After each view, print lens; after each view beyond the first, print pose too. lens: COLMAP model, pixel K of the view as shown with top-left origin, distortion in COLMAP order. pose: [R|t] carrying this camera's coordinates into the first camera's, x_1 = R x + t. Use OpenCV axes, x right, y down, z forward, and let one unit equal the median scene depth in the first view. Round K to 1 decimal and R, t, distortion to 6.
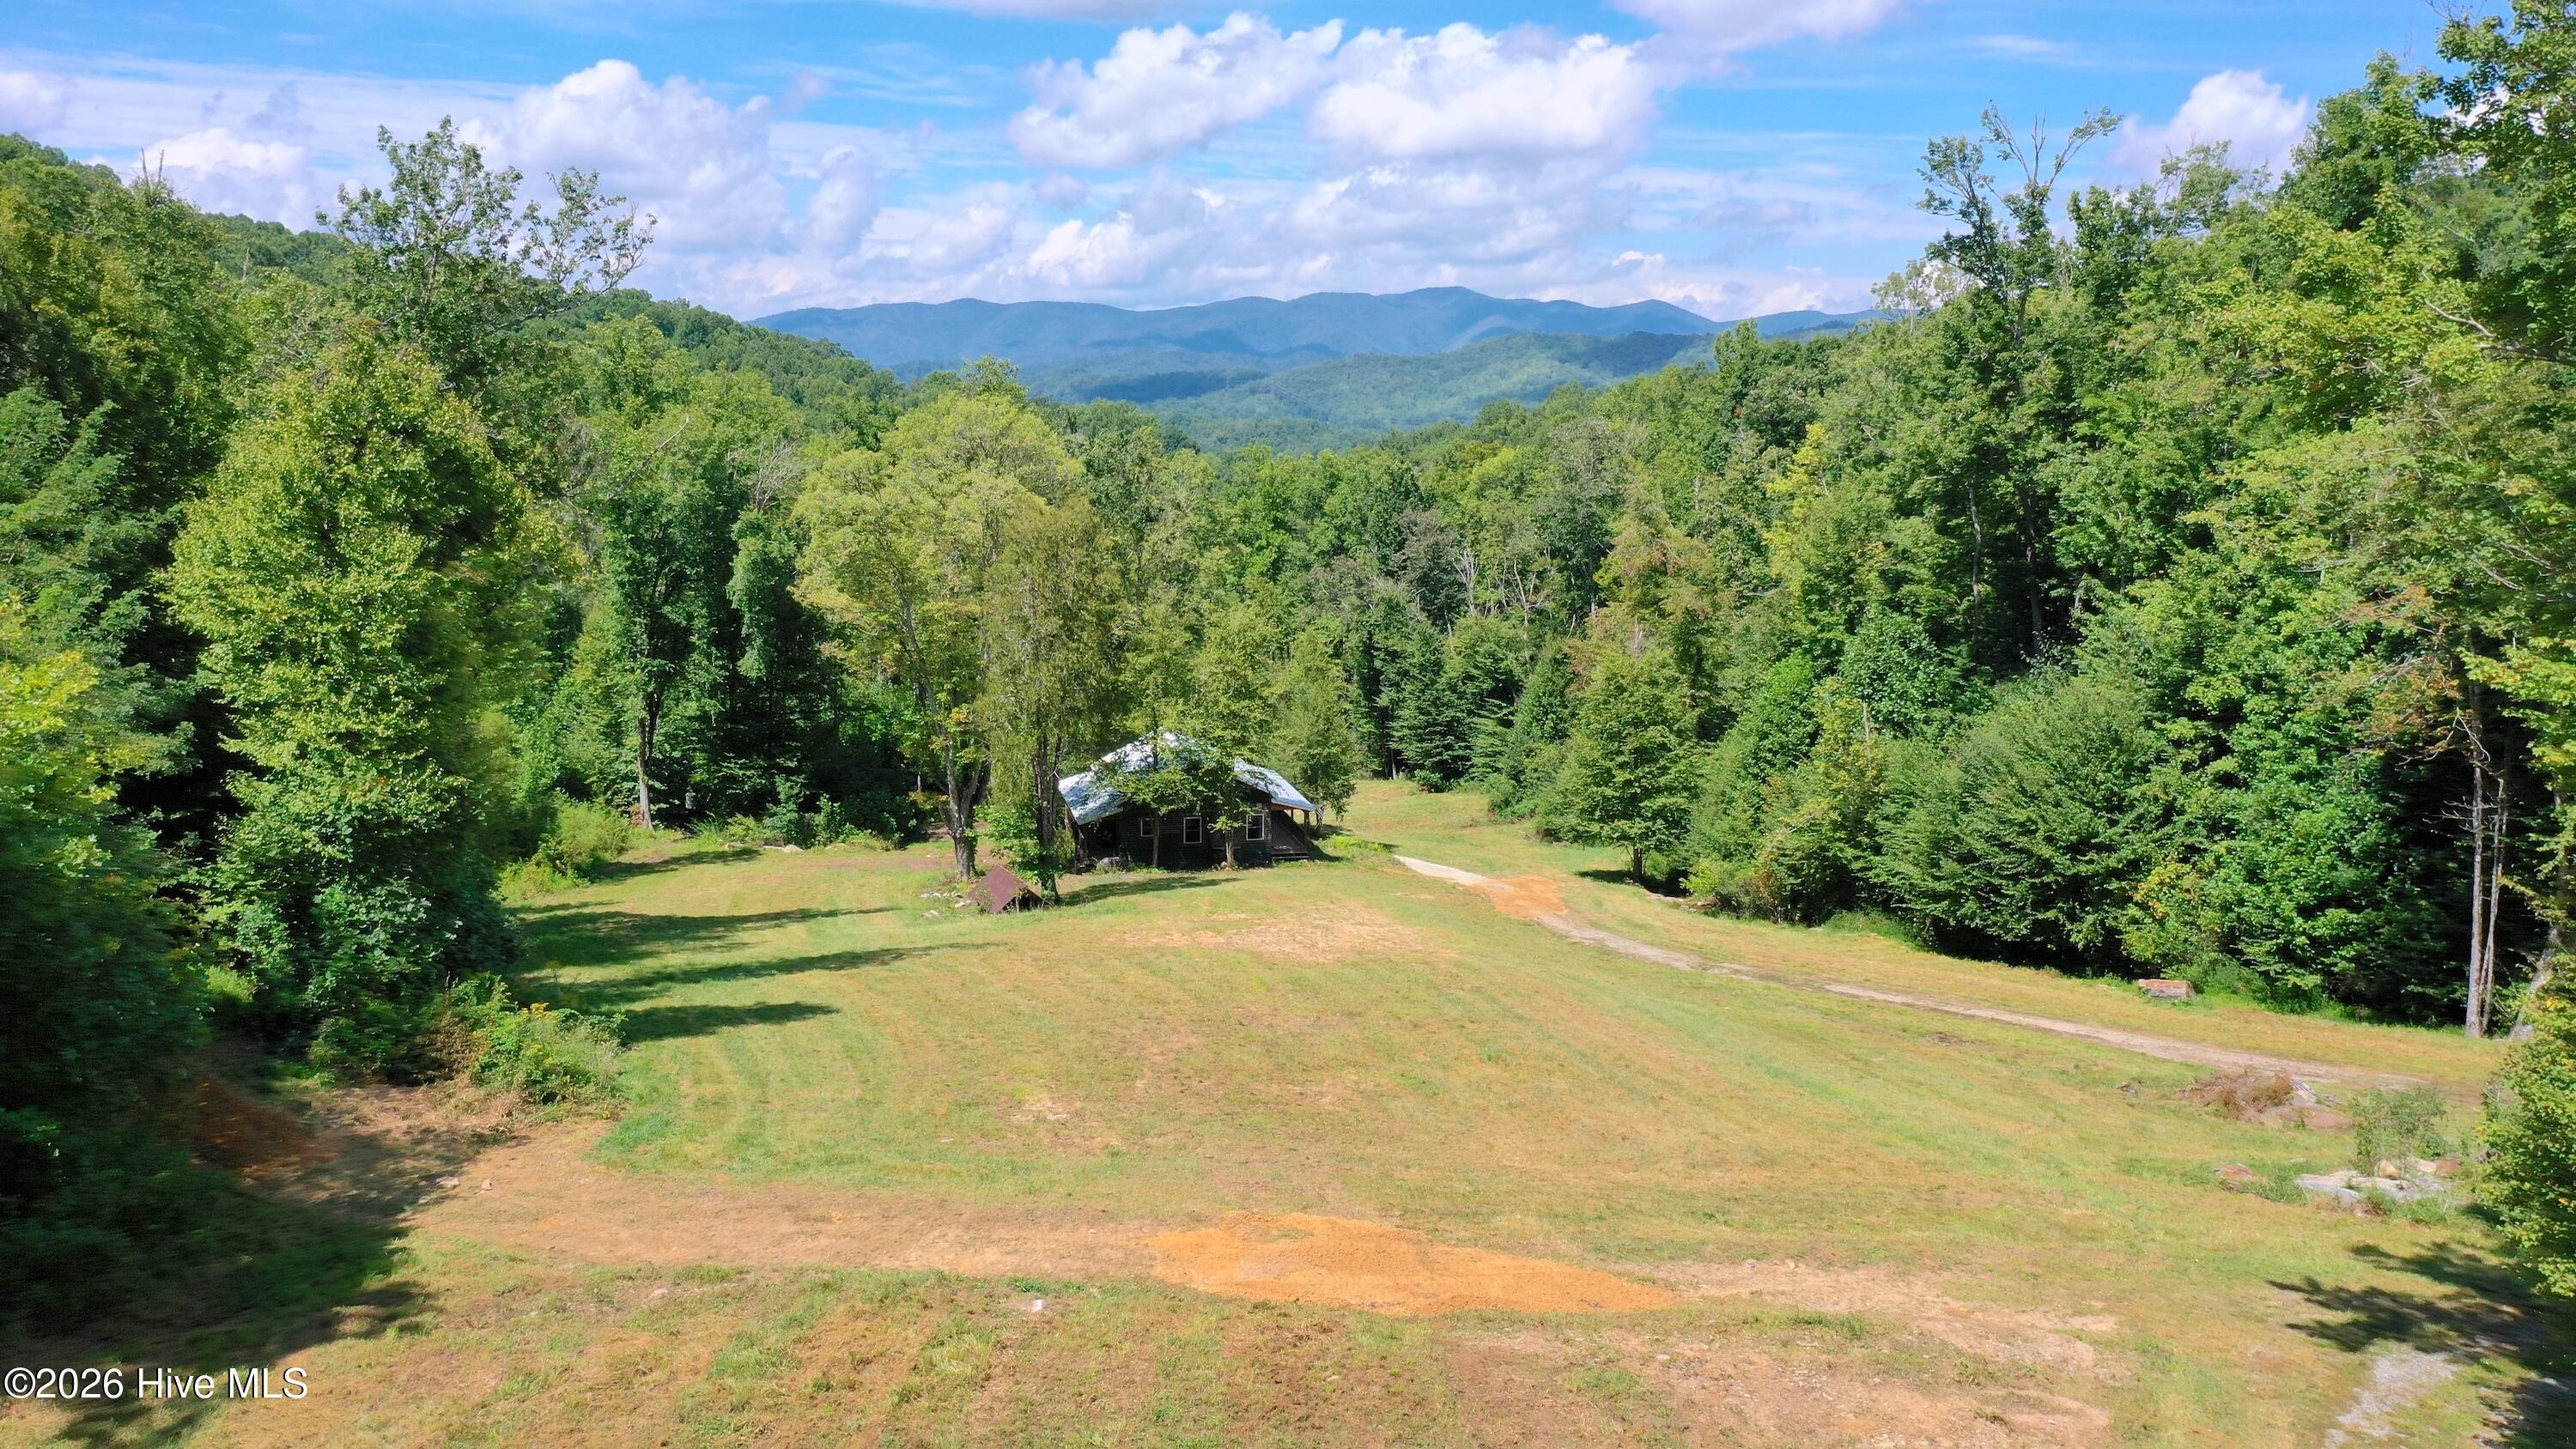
lens RADIAL K [[2061.6, 0, 1274.4], [0, 2061.6, 726.3], [0, 0, 1]] dist [-0.001470, 0.001393]
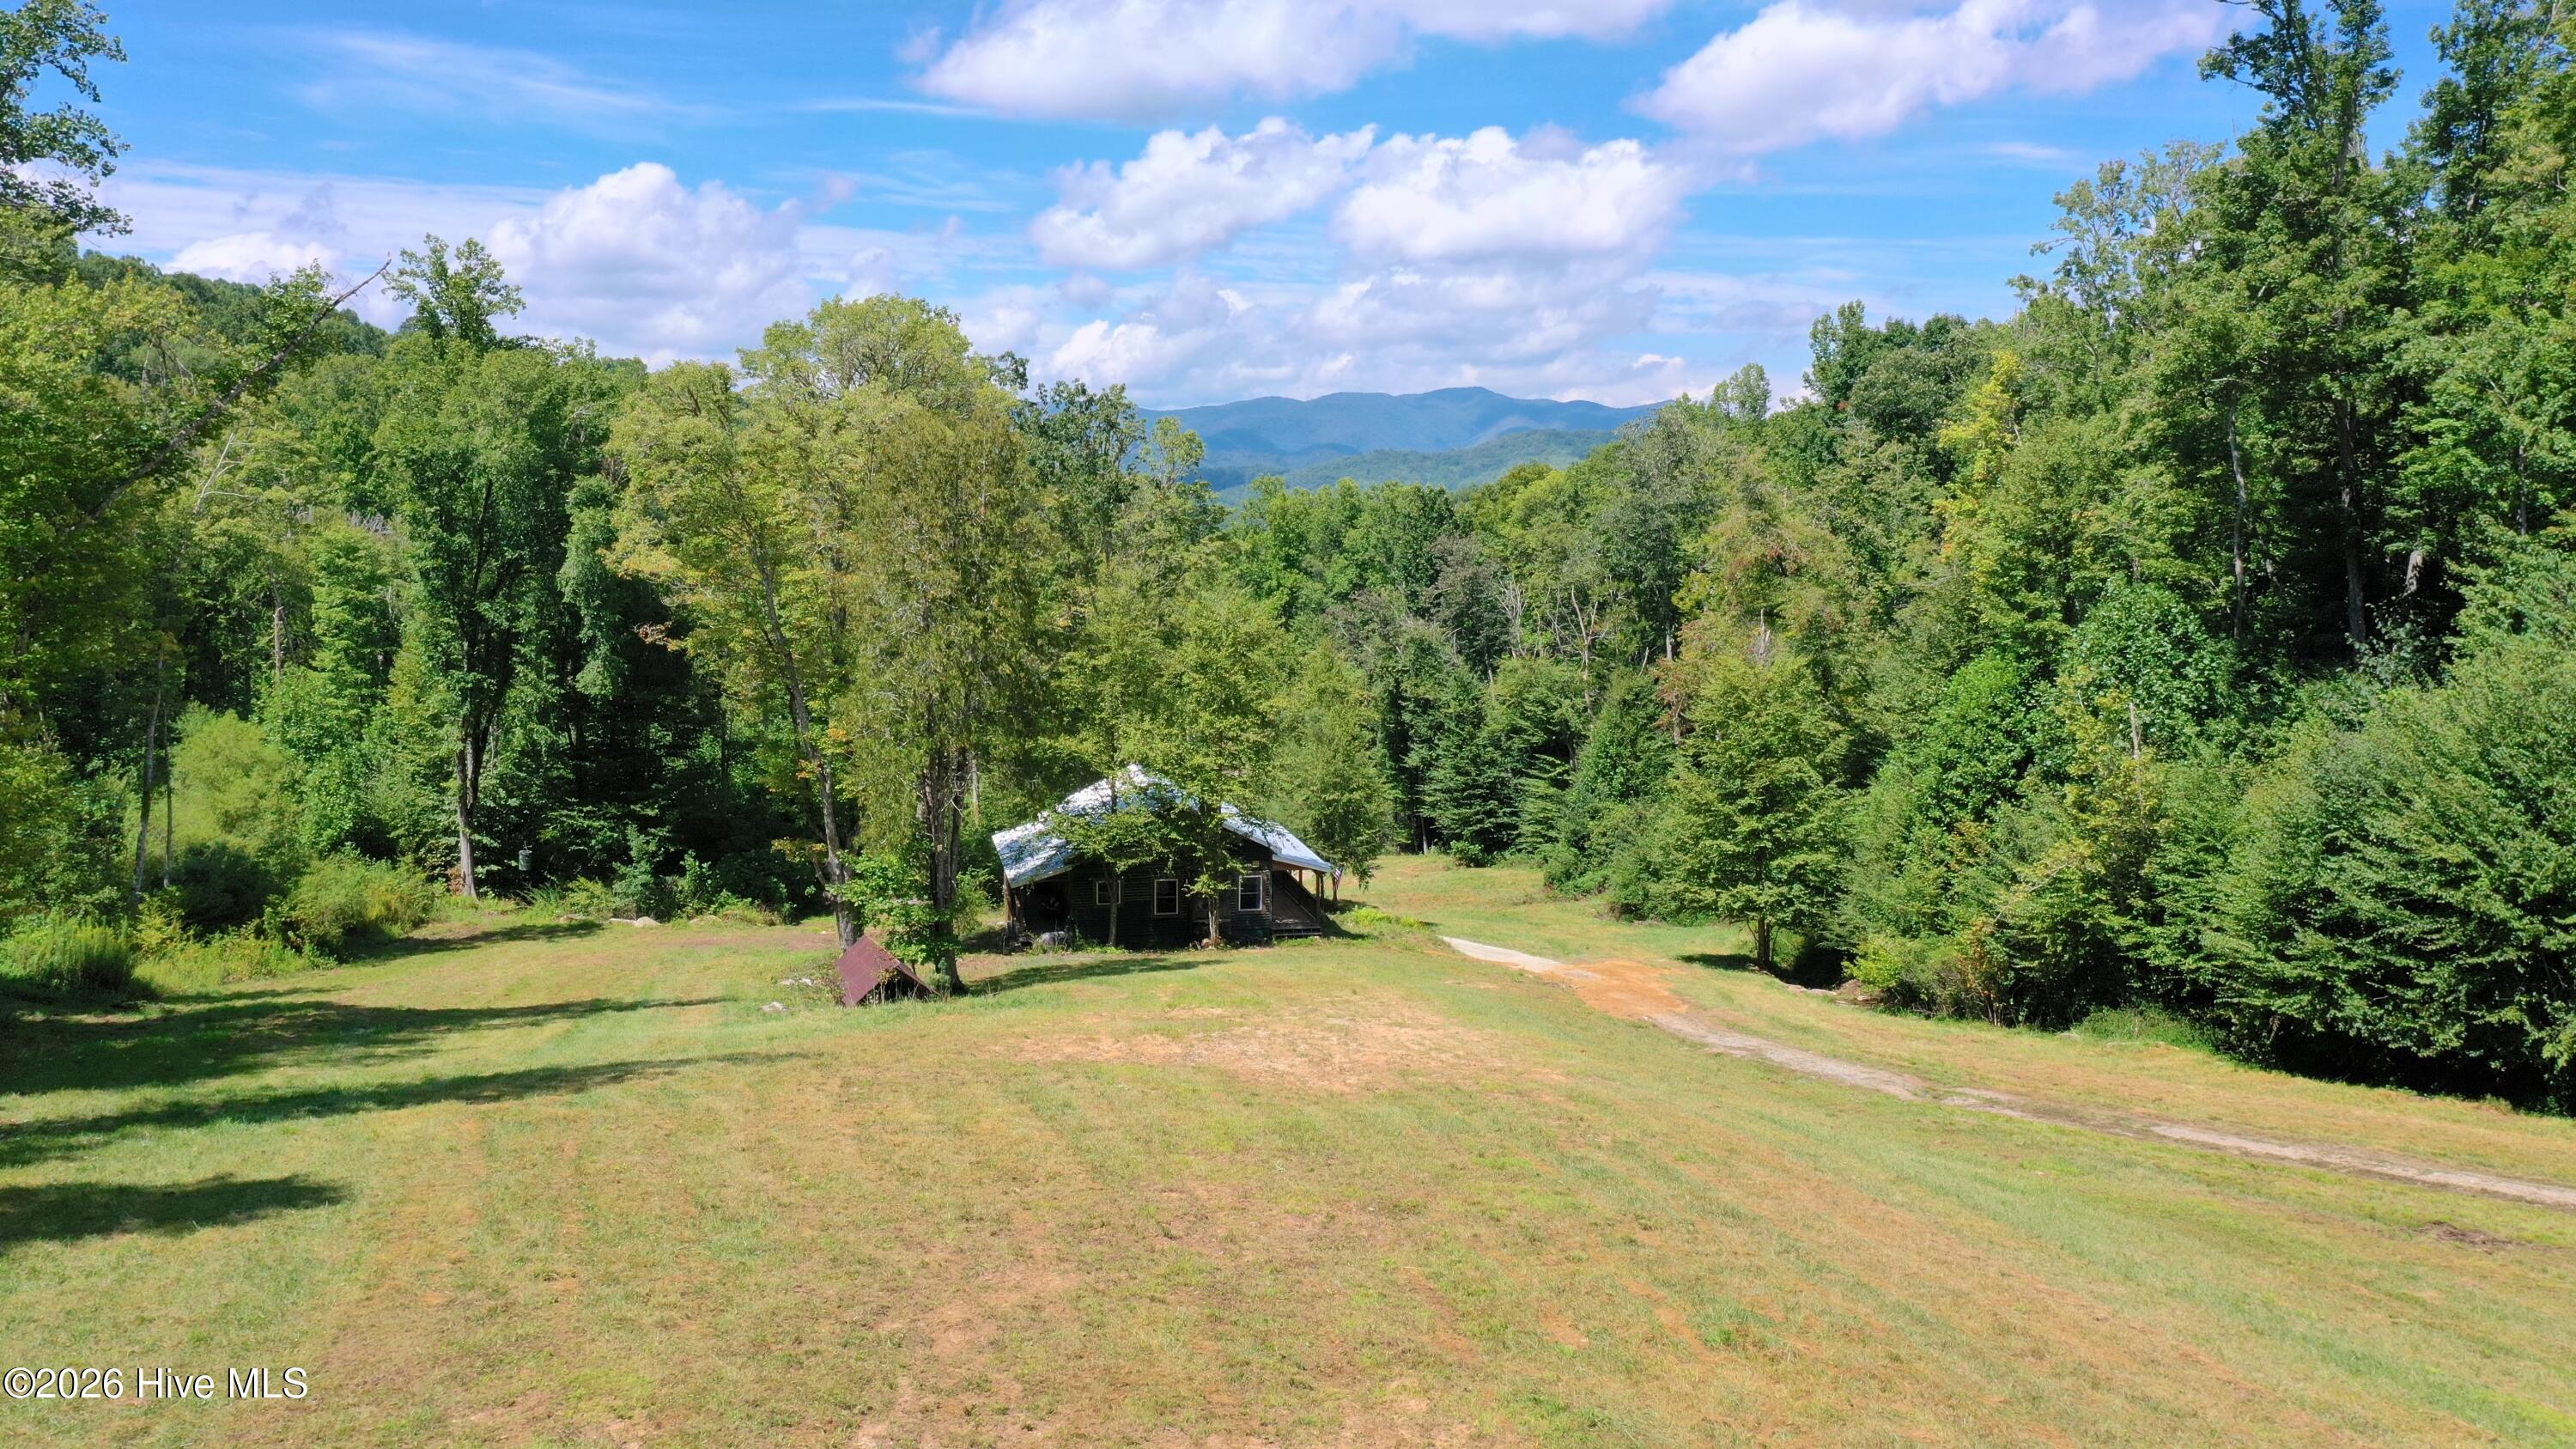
lens RADIAL K [[2062.2, 0, 1274.4], [0, 2062.2, 726.3], [0, 0, 1]] dist [-0.001470, 0.001393]
pose [[0.999953, 0.002987, -0.009223, 0.005950], [-0.003425, 0.998851, -0.047800, 0.023803], [0.009070, 0.047829, 0.998814, 0.247610]]
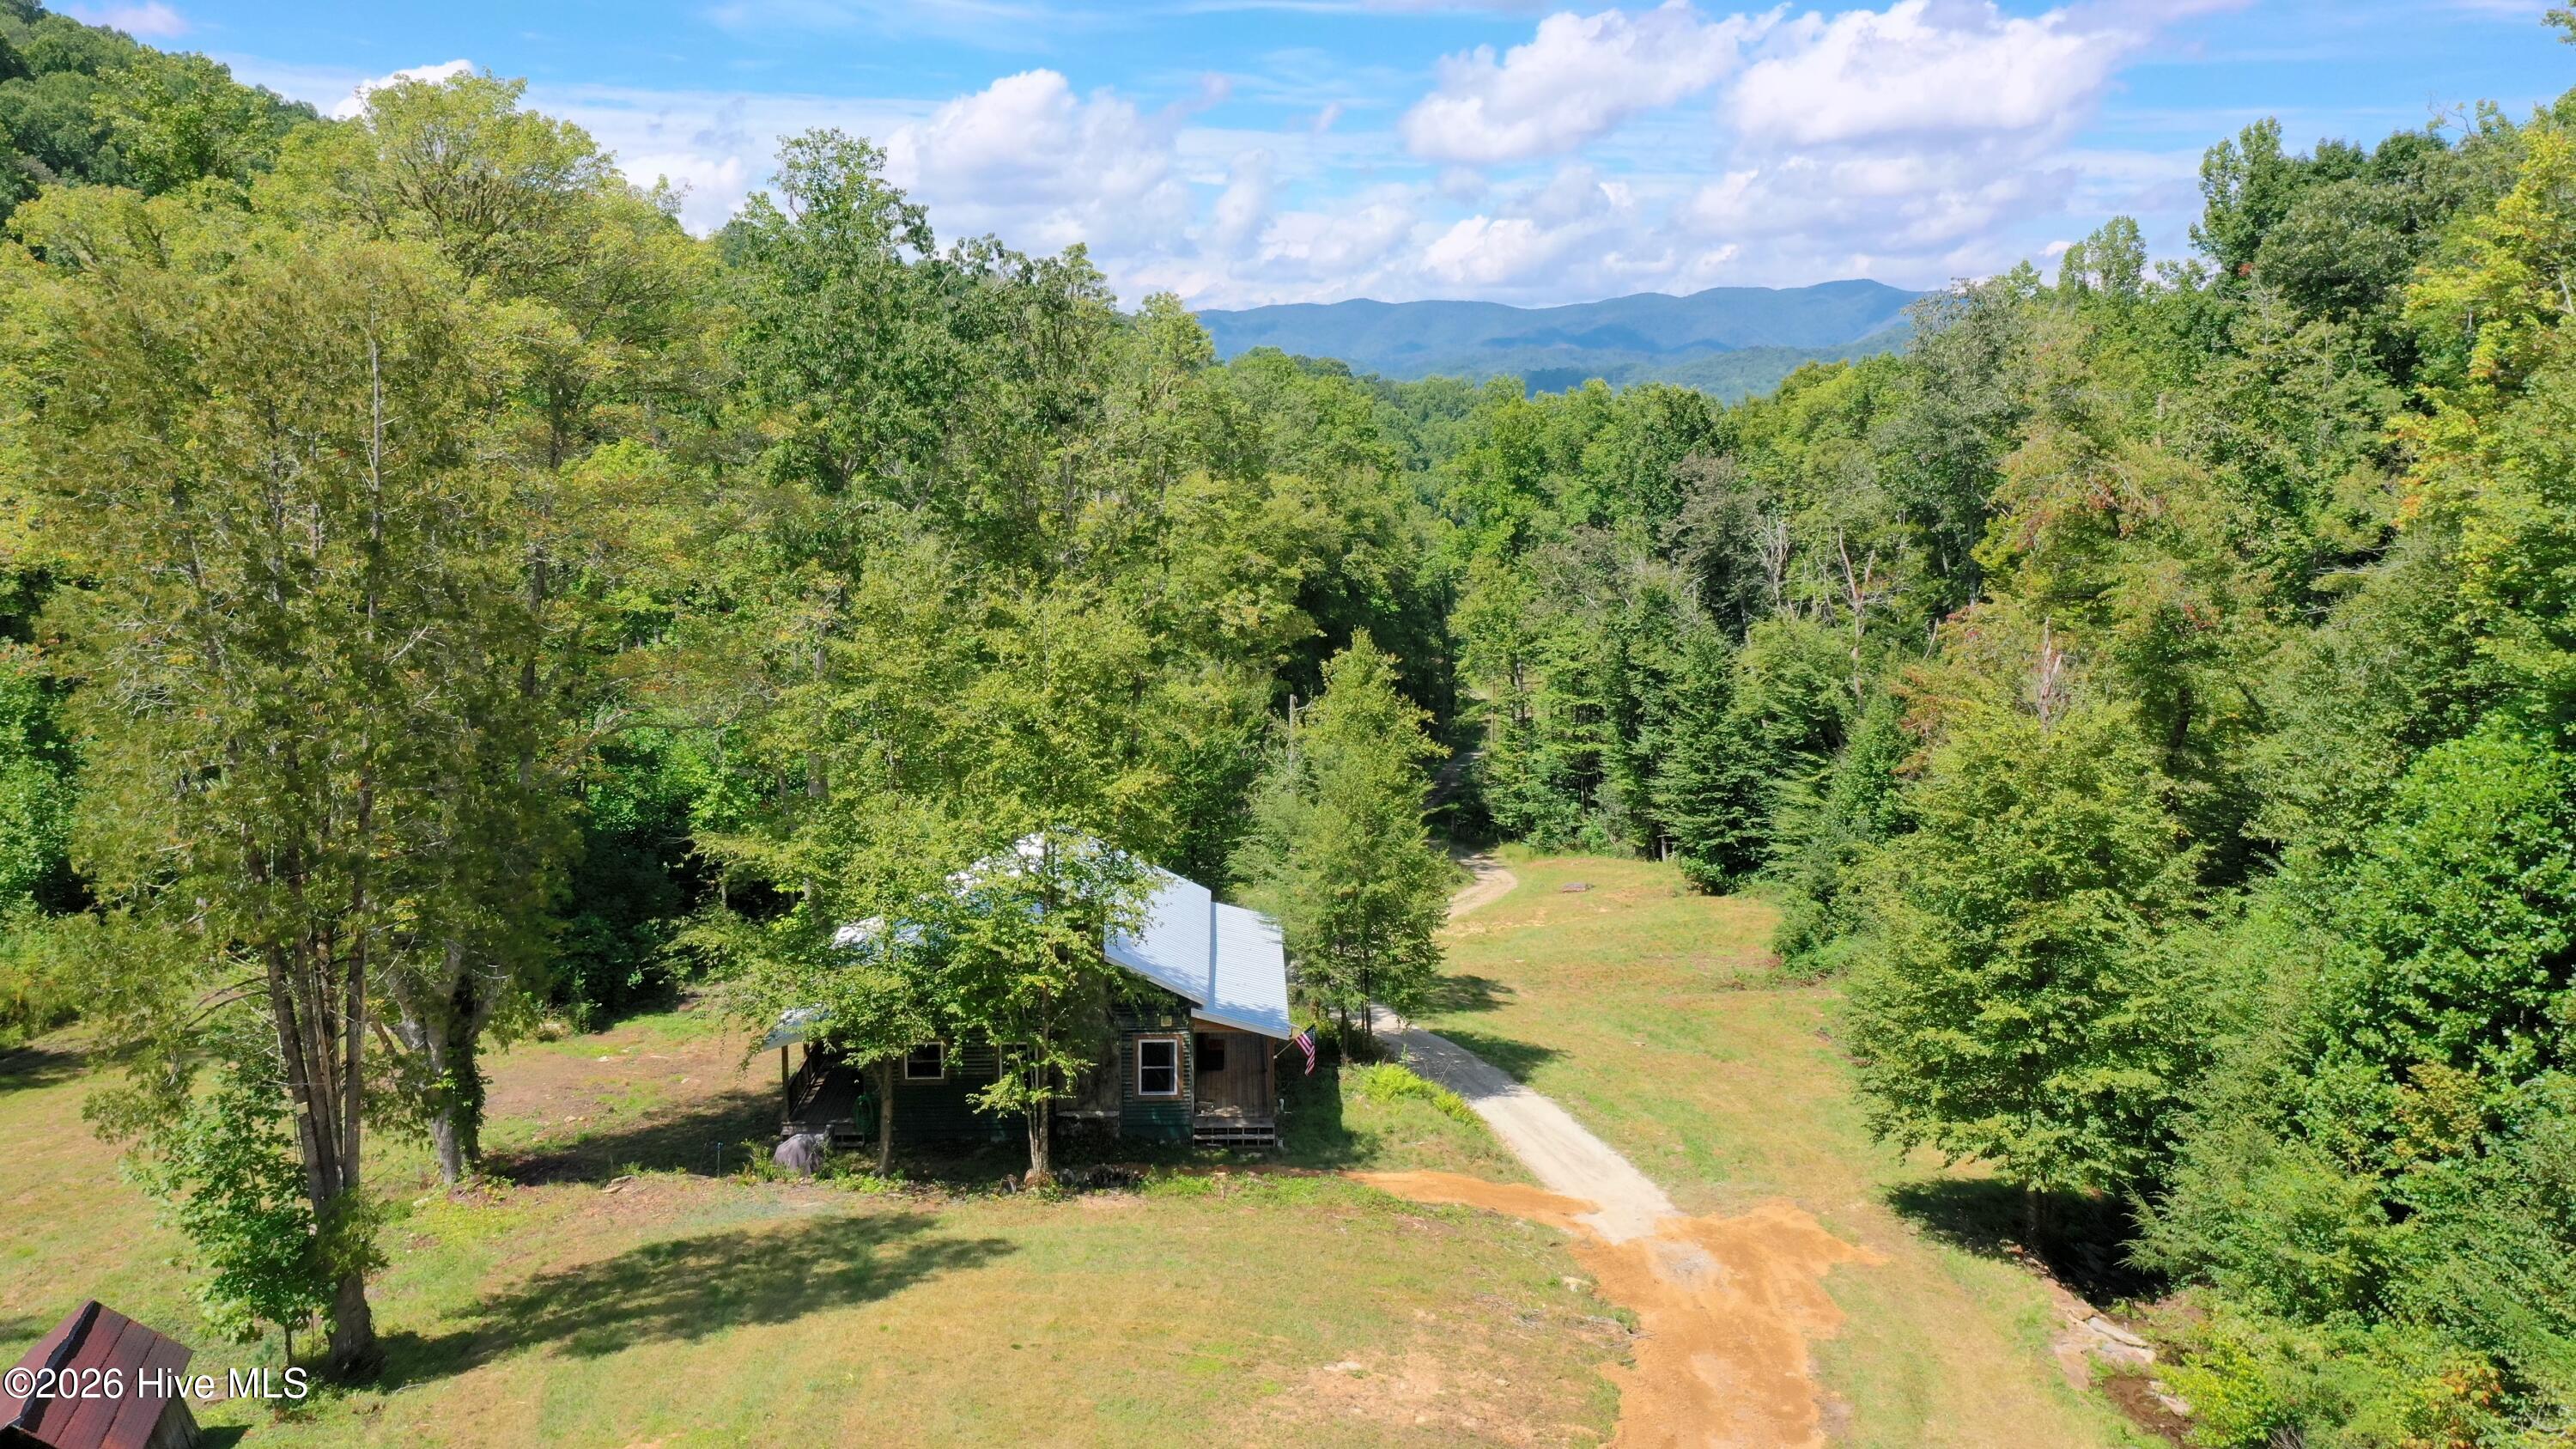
lens RADIAL K [[2062.2, 0, 1274.4], [0, 2062.2, 726.3], [0, 0, 1]] dist [-0.001470, 0.001393]
pose [[0.982488, 0.024918, -0.184654, 0.096785], [-0.024917, 0.999687, 0.002324, -0.028275], [0.184655, 0.002318, 0.982801, 0.546000]]
